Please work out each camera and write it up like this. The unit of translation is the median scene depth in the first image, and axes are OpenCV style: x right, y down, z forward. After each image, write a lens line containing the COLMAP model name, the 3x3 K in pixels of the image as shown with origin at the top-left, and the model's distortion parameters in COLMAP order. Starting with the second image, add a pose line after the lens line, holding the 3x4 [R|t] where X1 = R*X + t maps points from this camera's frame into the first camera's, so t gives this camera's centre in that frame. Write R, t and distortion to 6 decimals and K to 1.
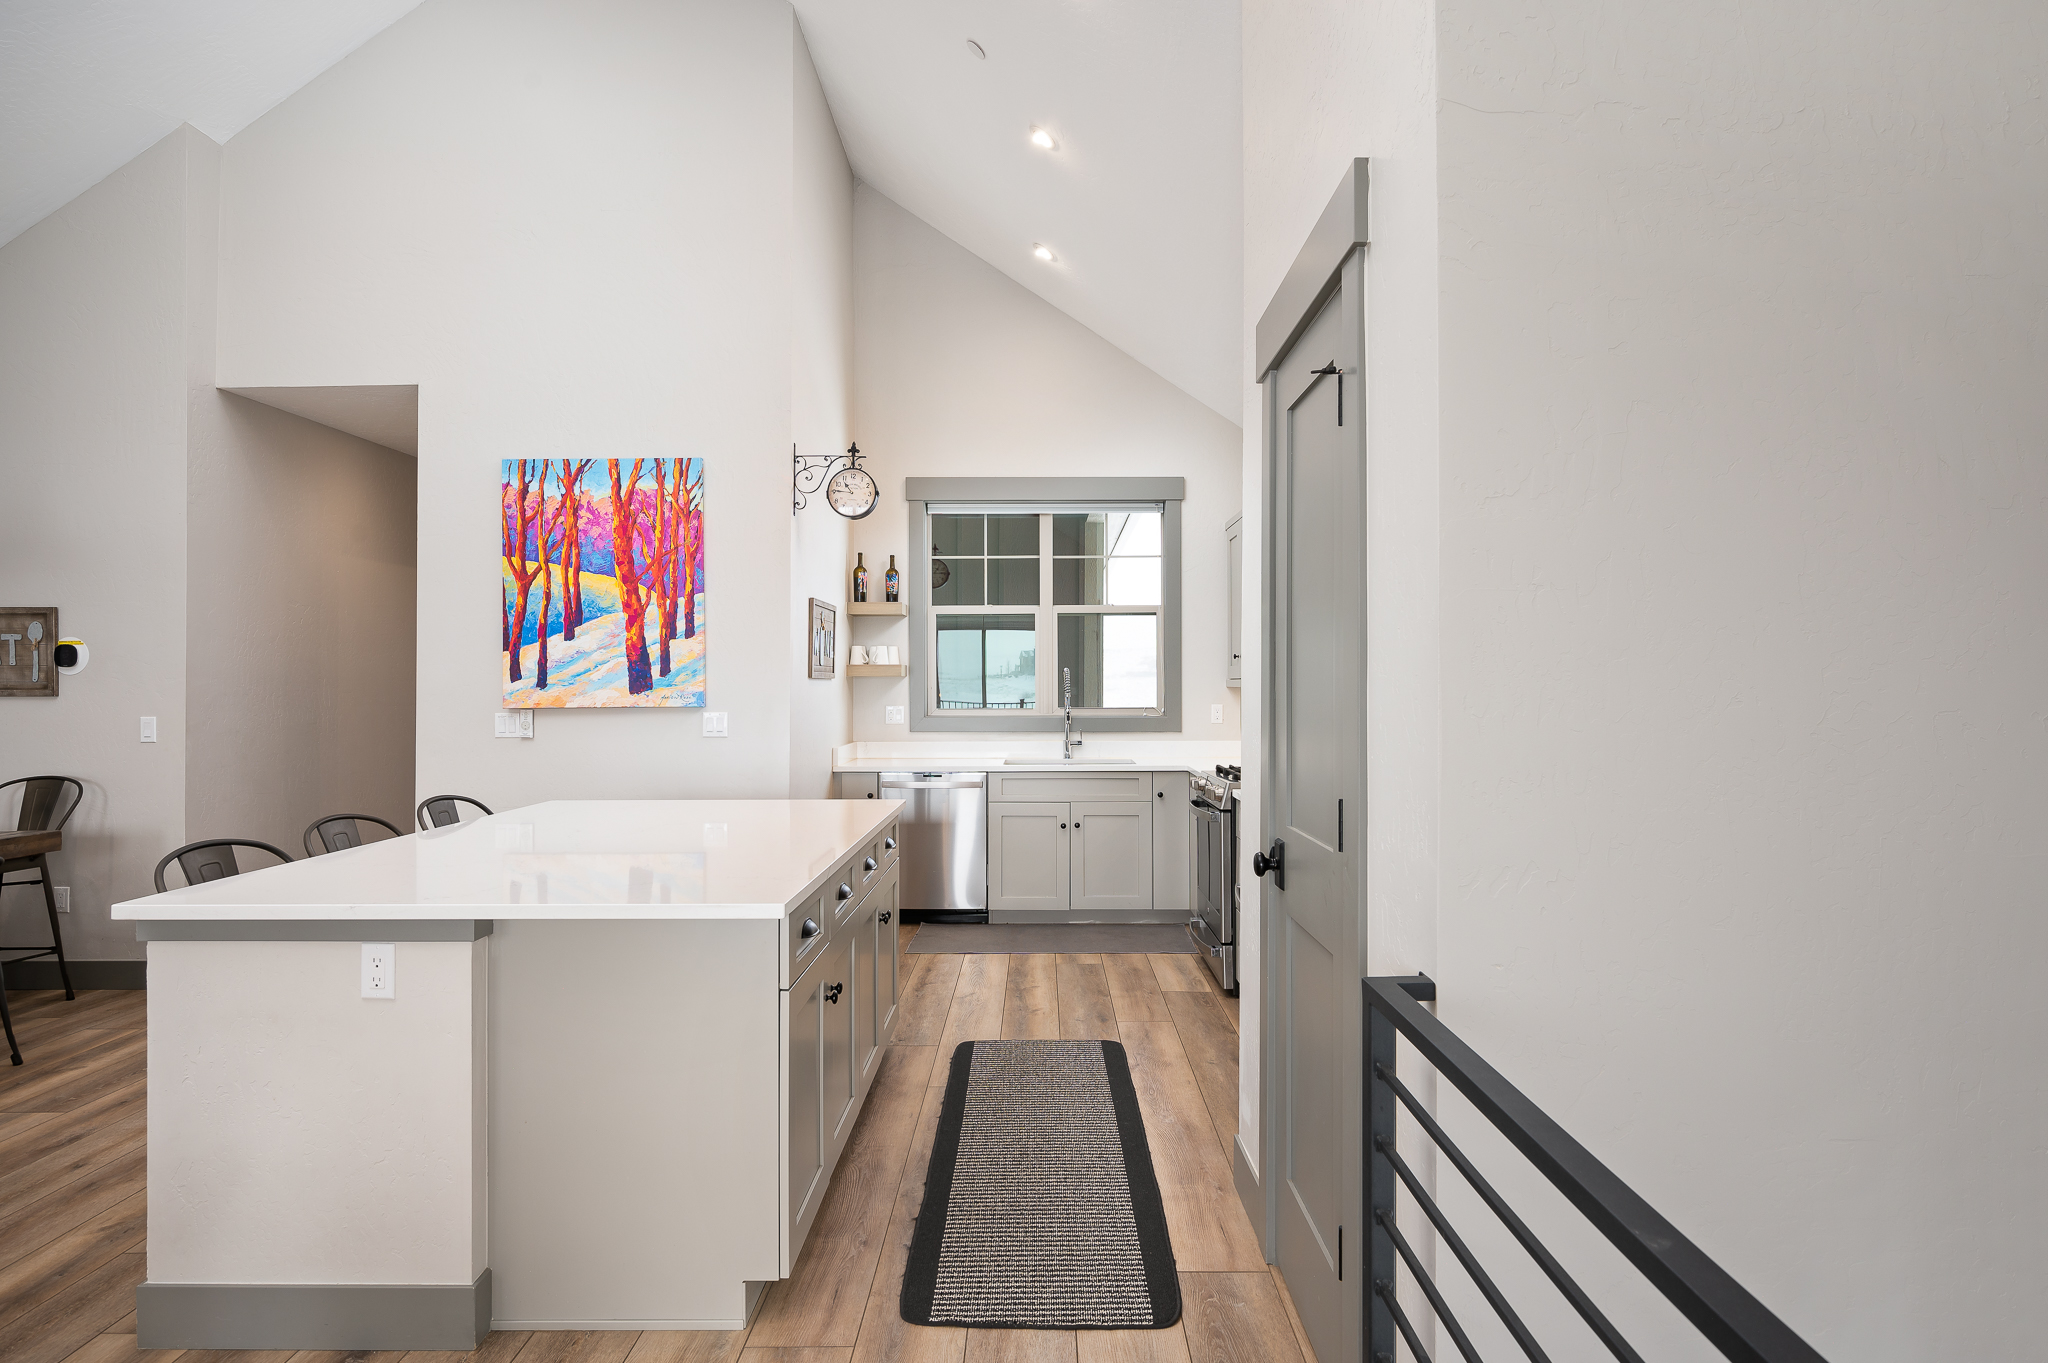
lens RADIAL K [[1096.7, 0, 1045.4], [0, 1096.7, 683.7], [0, 0, 1]] dist [-0.003160, 0.001115]
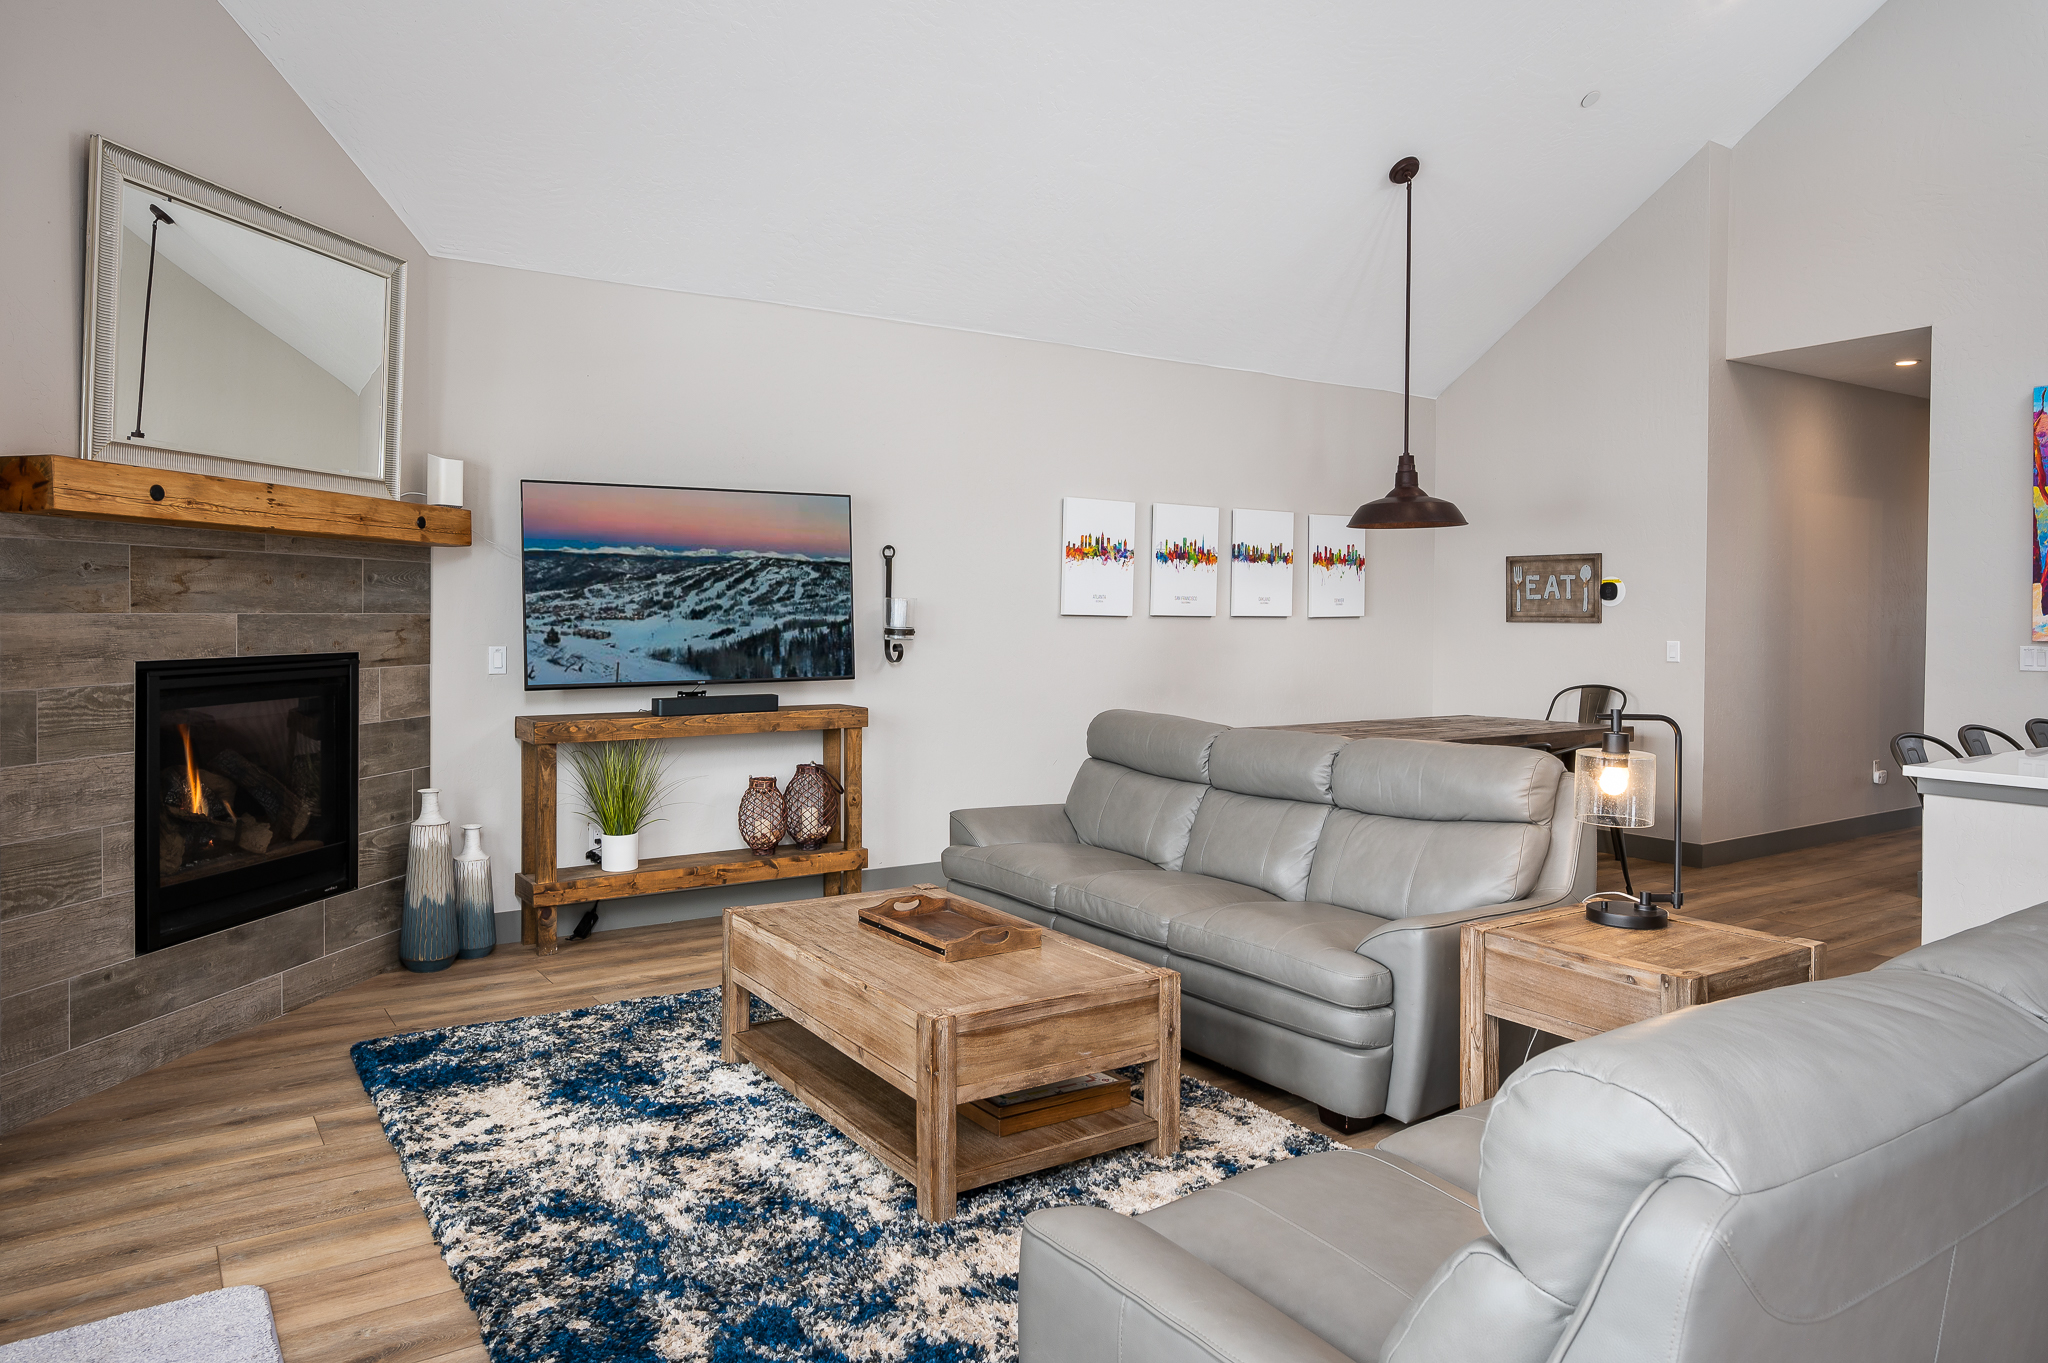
lens RADIAL K [[1299.6, 0, 954.0], [0, 1299.6, 624.1], [0, 0, 1]] dist [0.003994, -0.001837]
pose [[0.537520, 0.013535, -0.843142, -0.028683], [-0.006531, 0.999908, 0.011889, -0.000402], [0.843226, -0.000884, 0.537559, -0.450902]]
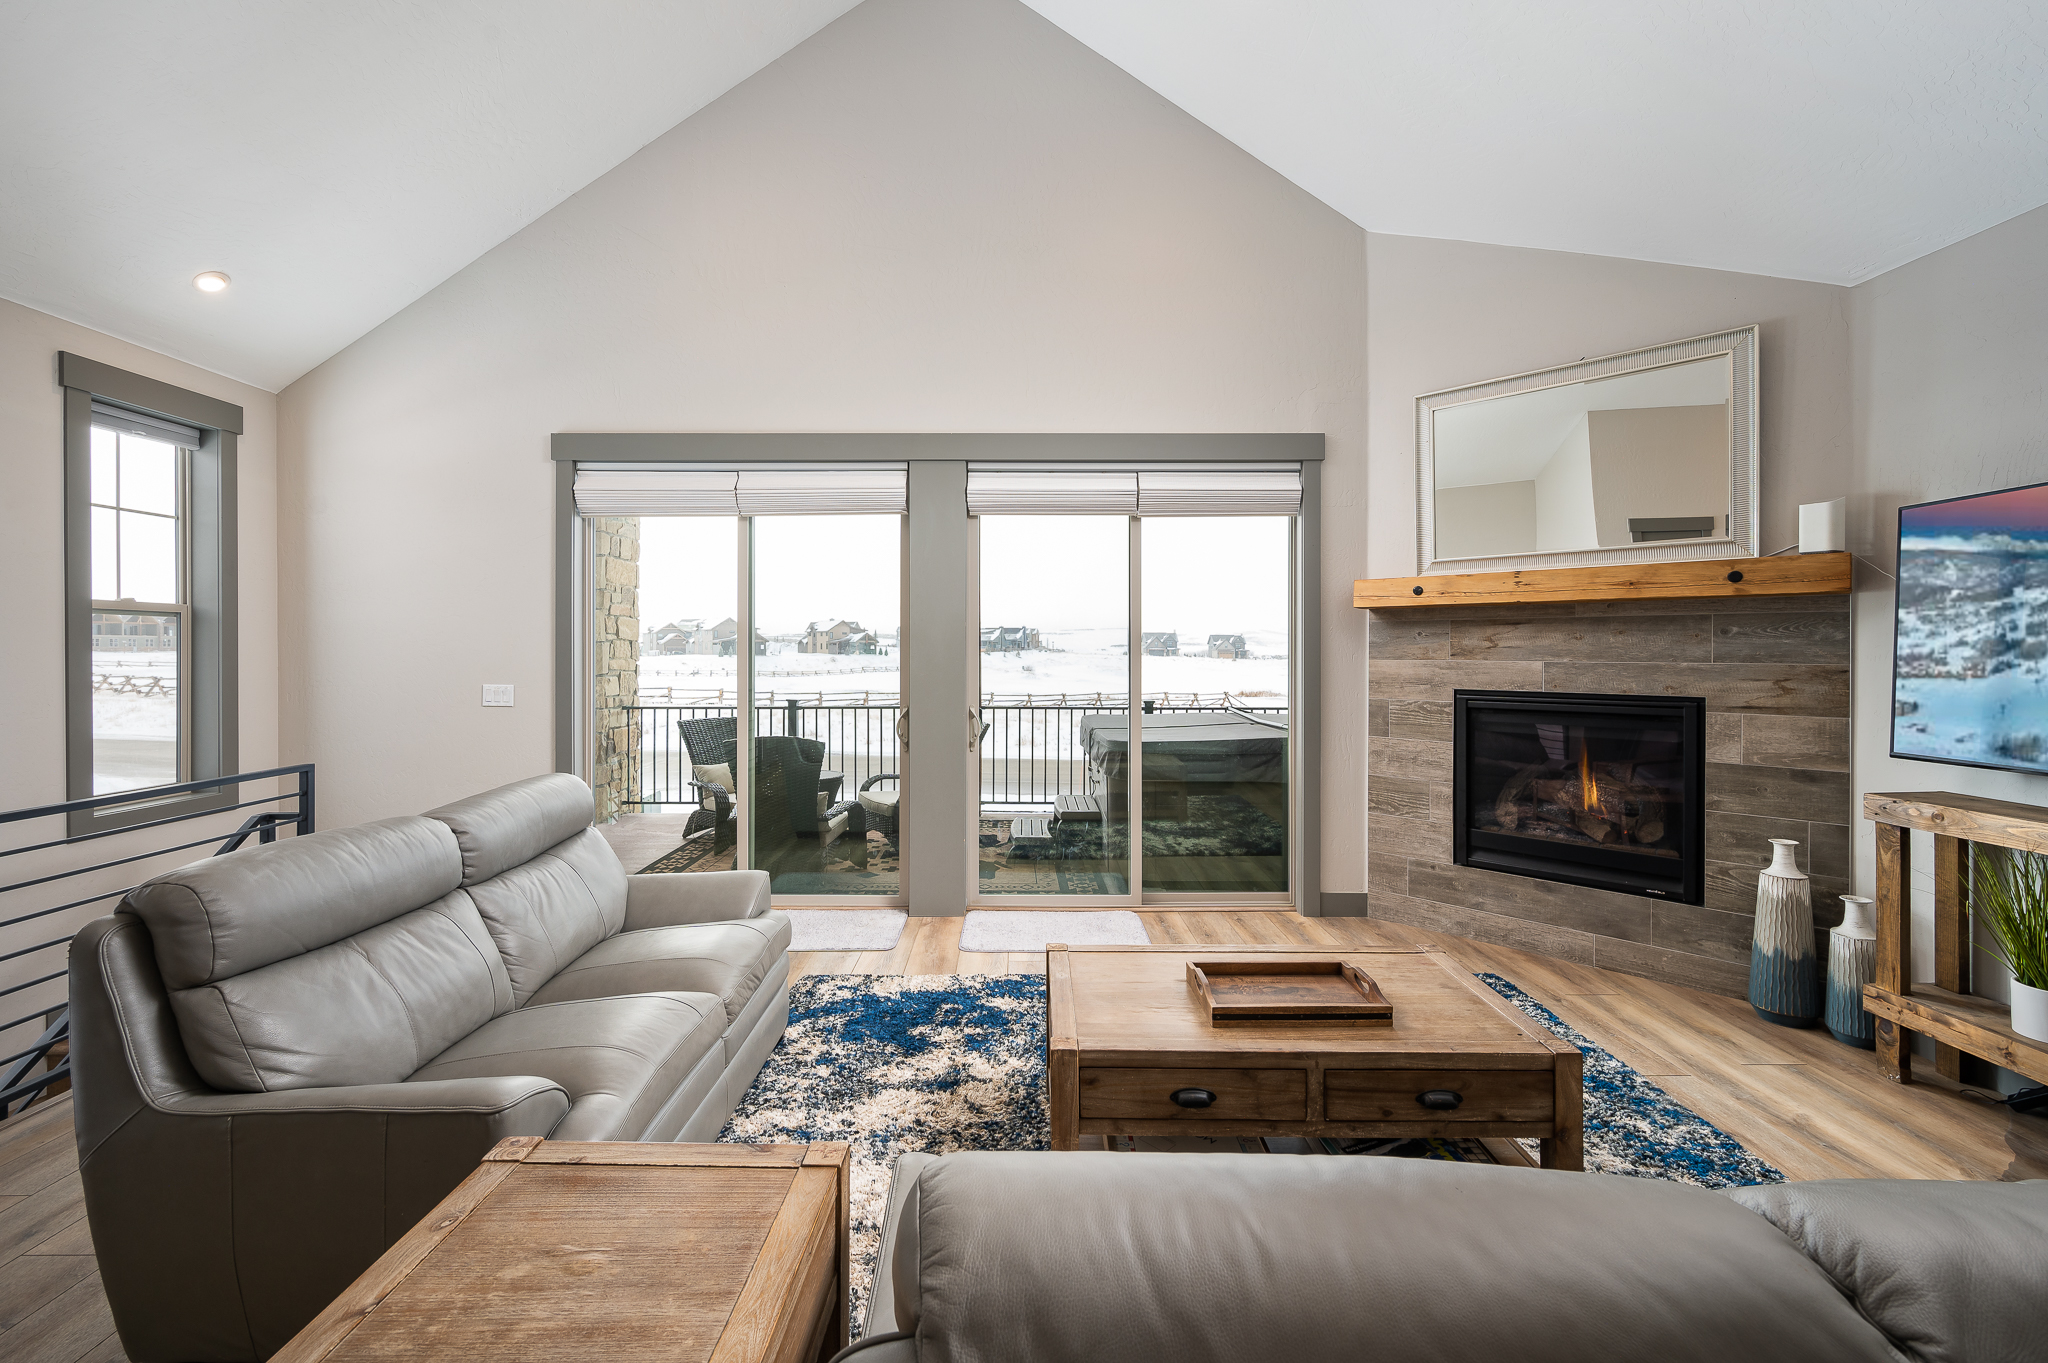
lens RADIAL K [[840.0, 0, 1016.4], [0, 840.0, 649.4], [0, 0, 1]] dist [-0.000603, 0.000321]
pose [[-0.999994, 0.002543, -0.002419, -0.492788], [0.002539, 0.999996, 0.001590, -0.007682], [0.002423, 0.001584, -0.999996, 0.380216]]
